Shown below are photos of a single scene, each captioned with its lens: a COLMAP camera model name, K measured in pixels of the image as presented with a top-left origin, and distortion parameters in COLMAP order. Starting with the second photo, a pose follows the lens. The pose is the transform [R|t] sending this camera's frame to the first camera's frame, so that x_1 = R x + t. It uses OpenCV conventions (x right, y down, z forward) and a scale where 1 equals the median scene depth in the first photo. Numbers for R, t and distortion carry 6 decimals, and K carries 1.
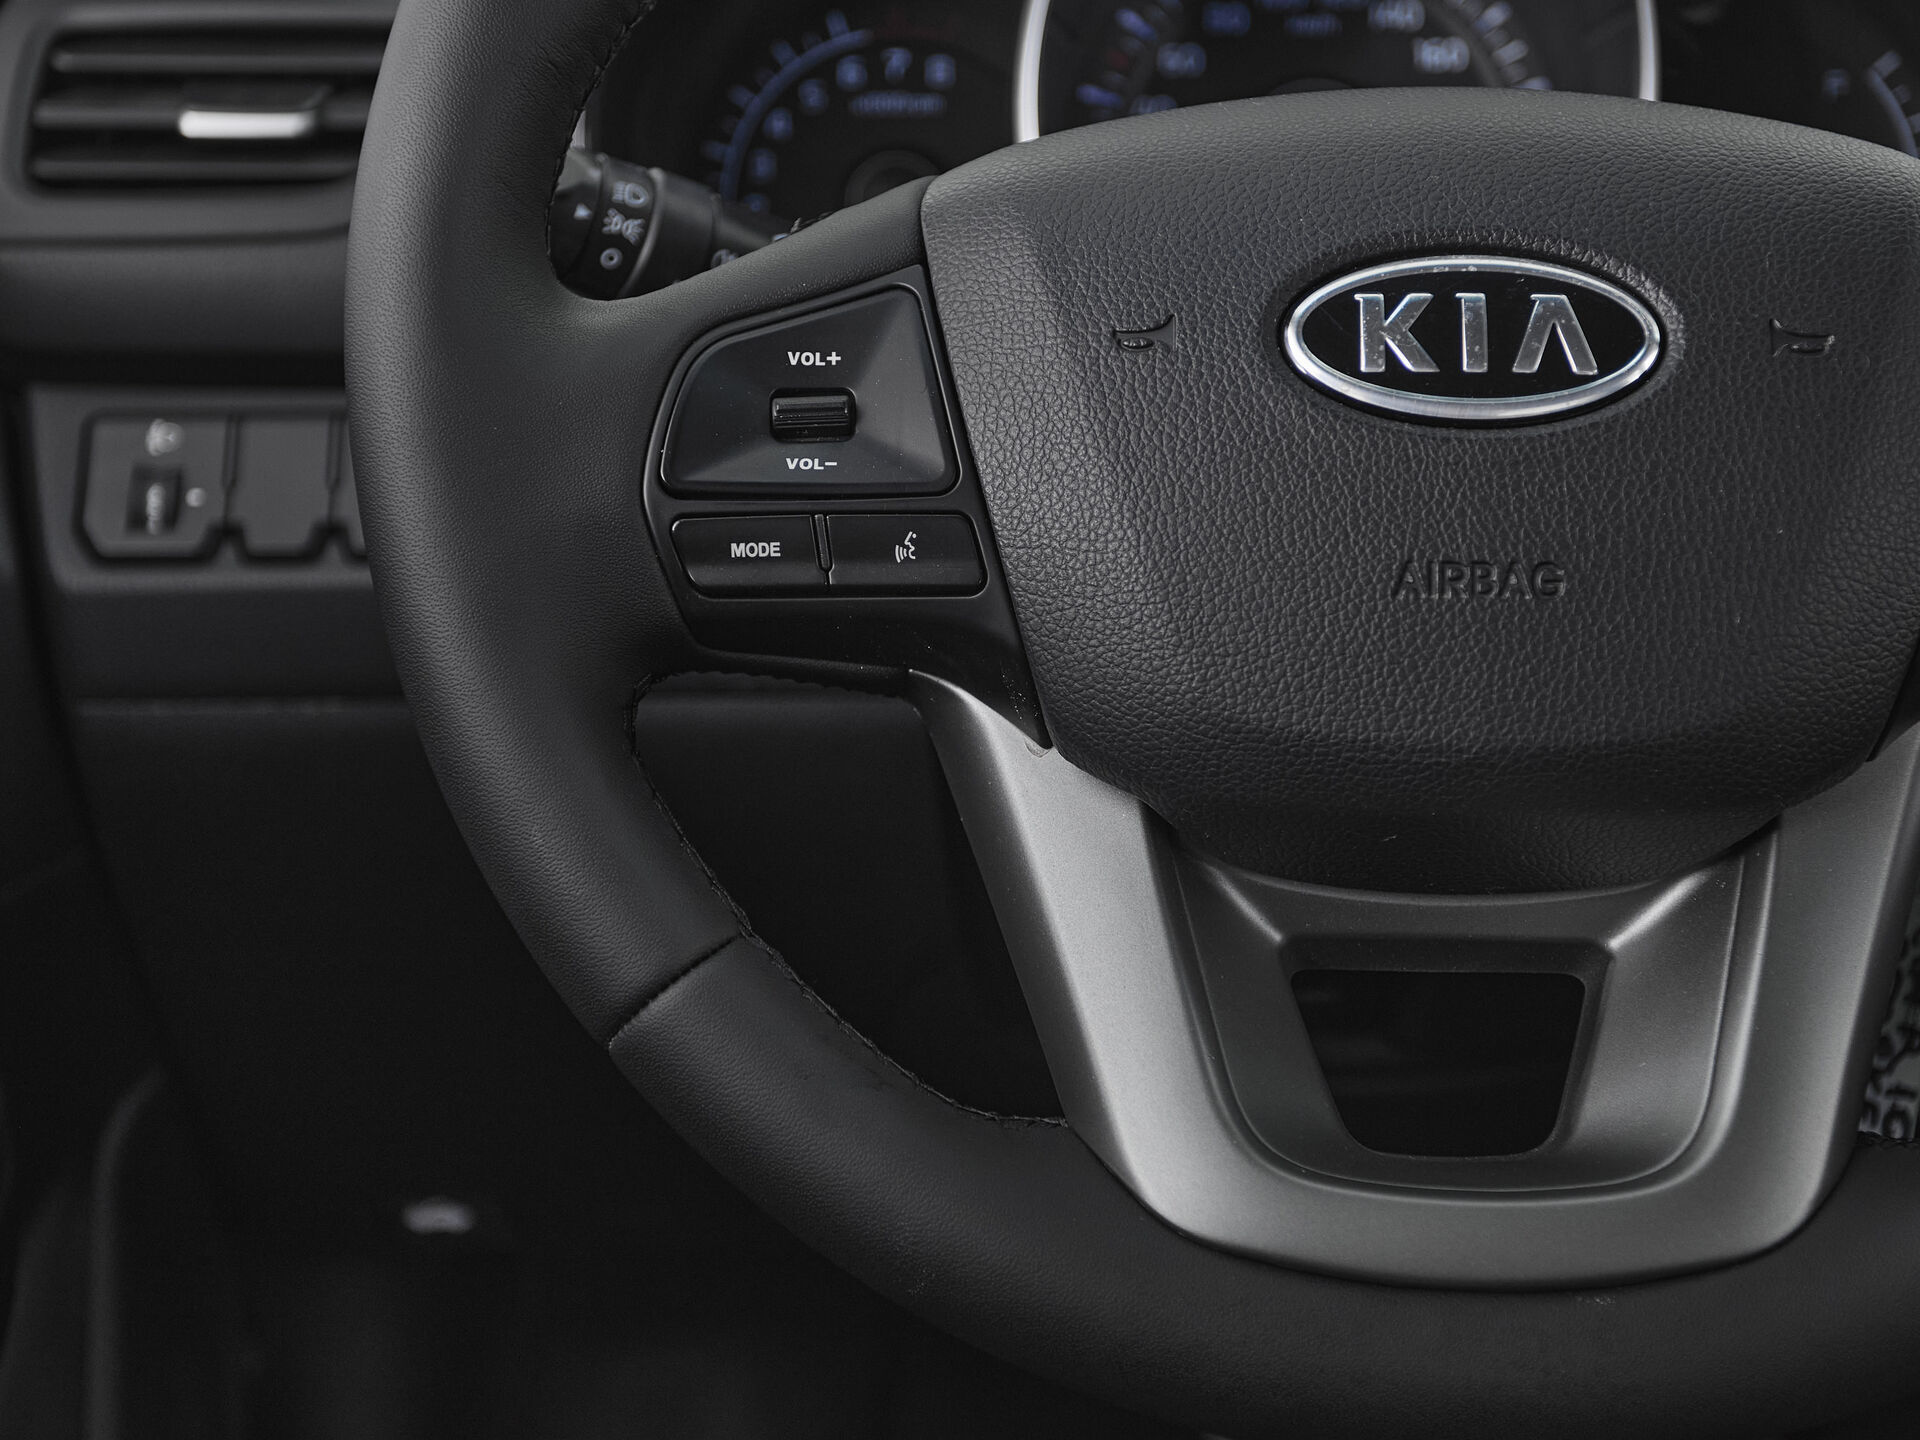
lens RADIAL K [[3001.7, 0, 935.7], [0, 3001.7, 664.6], [0, 0, 1]] dist [0.008557, 0.069077]
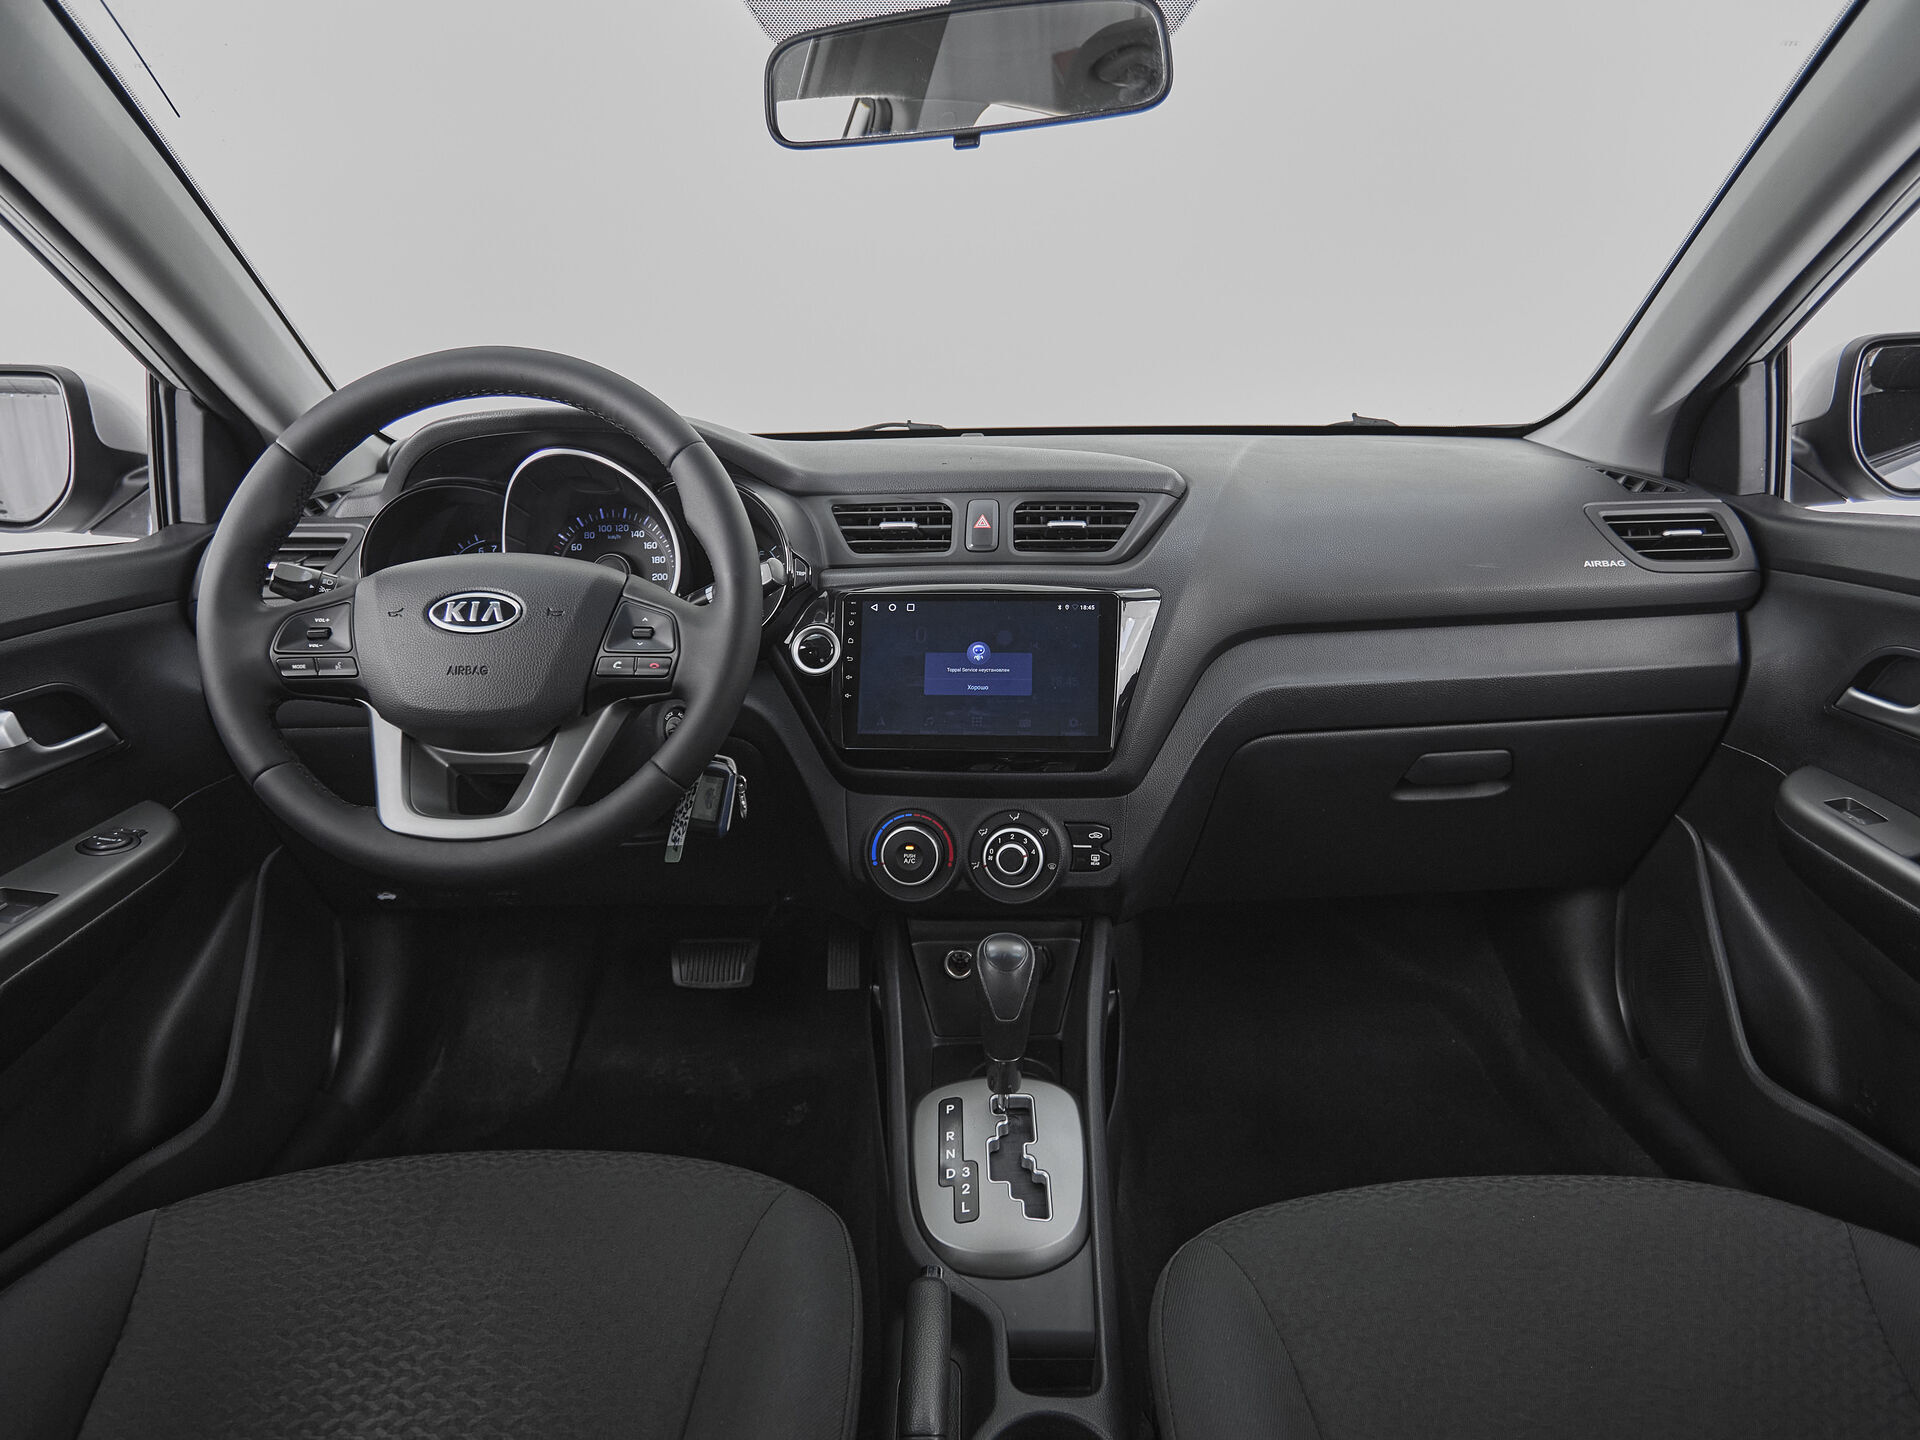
lens RADIAL K [[1159.8, 0, 960.0], [0, 1159.8, 720.0], [0, 0, 1]] dist [0.004398, -0.000699]
pose [[0.997903, -0.012970, 0.063416, 0.737261], [0.016386, 0.998425, -0.053648, 0.133617], [-0.062621, 0.054575, 0.996544, -0.613830]]
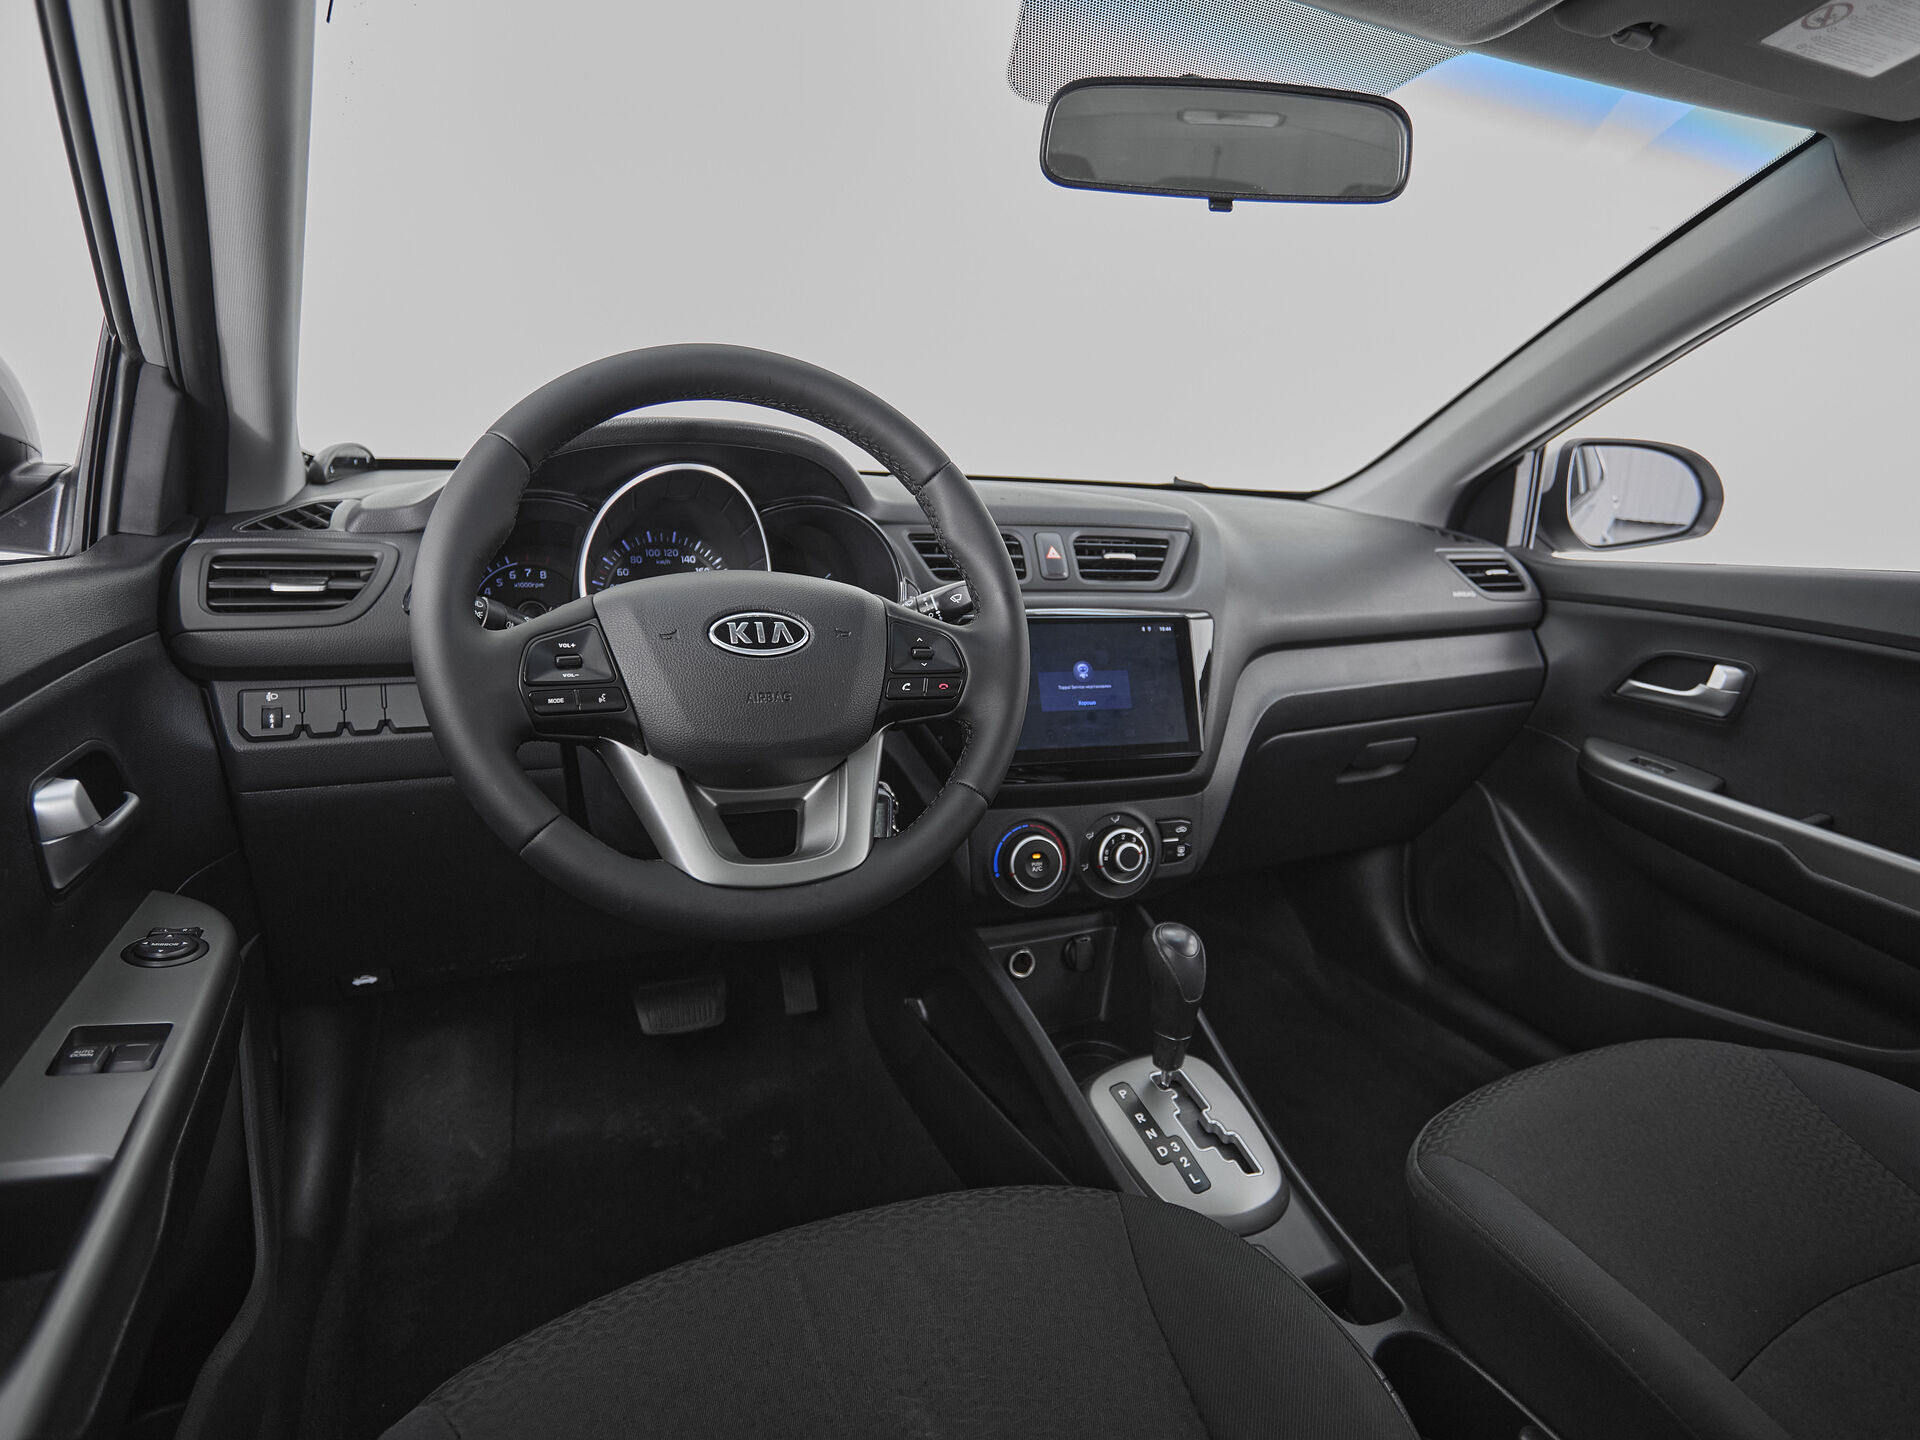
lens RADIAL K [[1024.8, 0, 960.0], [0, 1024.8, 720.0], [0, 0, 1]] dist [-0.002346, -0.000135]
pose [[0.885898, -0.054743, 0.460639, -0.192126], [0.091480, 0.994129, -0.057789, 0.092837], [-0.454771, 0.093335, 0.885704, -0.225761]]
